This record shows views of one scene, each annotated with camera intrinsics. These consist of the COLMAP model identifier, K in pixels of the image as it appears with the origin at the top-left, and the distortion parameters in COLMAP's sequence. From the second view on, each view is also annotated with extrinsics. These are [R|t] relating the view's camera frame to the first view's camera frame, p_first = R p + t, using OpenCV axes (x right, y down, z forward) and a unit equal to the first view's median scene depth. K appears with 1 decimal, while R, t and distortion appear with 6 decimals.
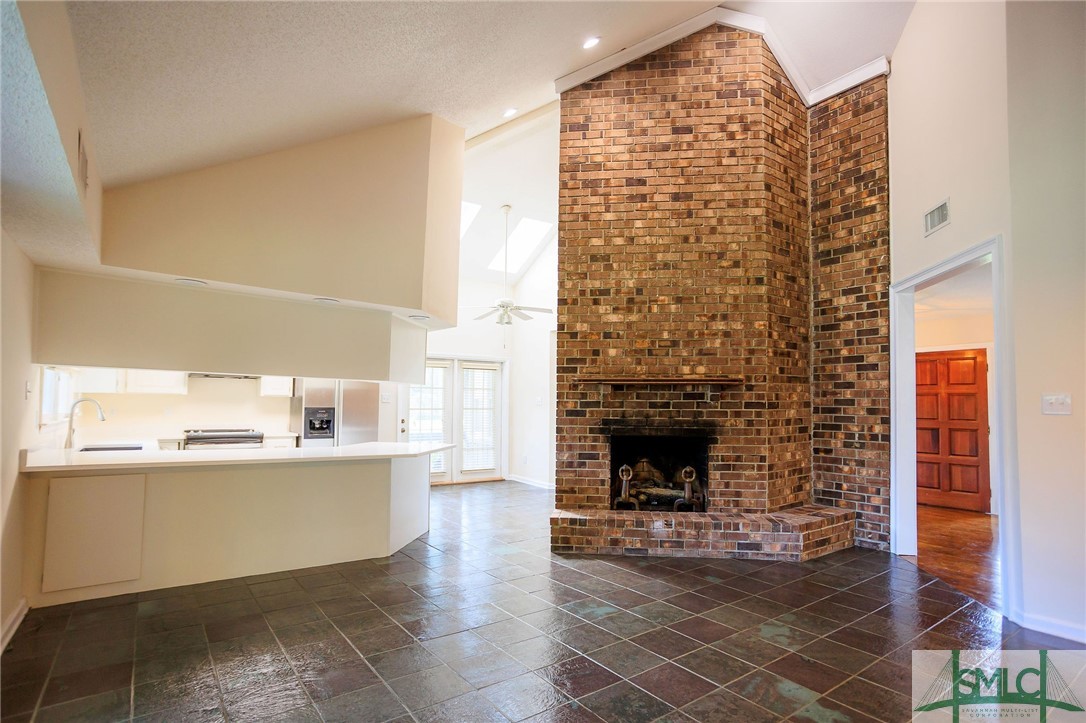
lens RADIAL K [[543.9, 0, 543.0], [0, 543.9, 361.5], [0, 0, 1]] dist [-0.045925, 0.030402]
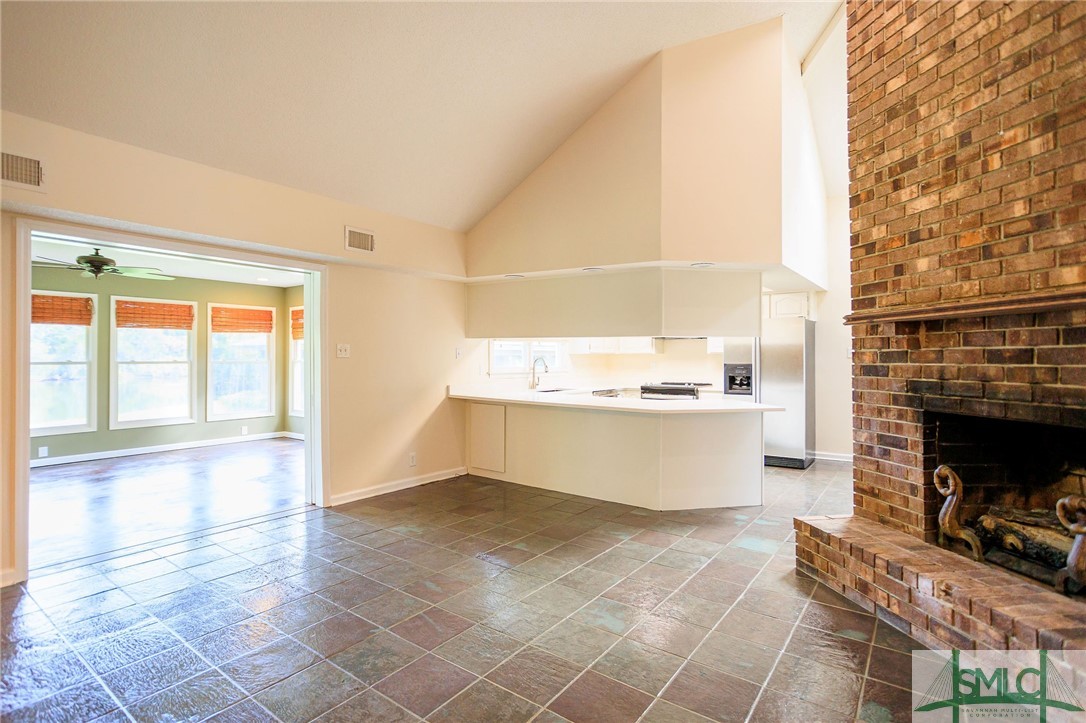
lens RADIAL K [[528.4, 0, 543.9], [0, 528.4, 334.3], [0, 0, 1]] dist [-0.033905, 0.028218]
pose [[0.310672, -0.053992, -0.948982, 0.521650], [0.076824, 0.996545, -0.031547, 0.042622], [0.947407, -0.063104, 0.313747, 0.448875]]
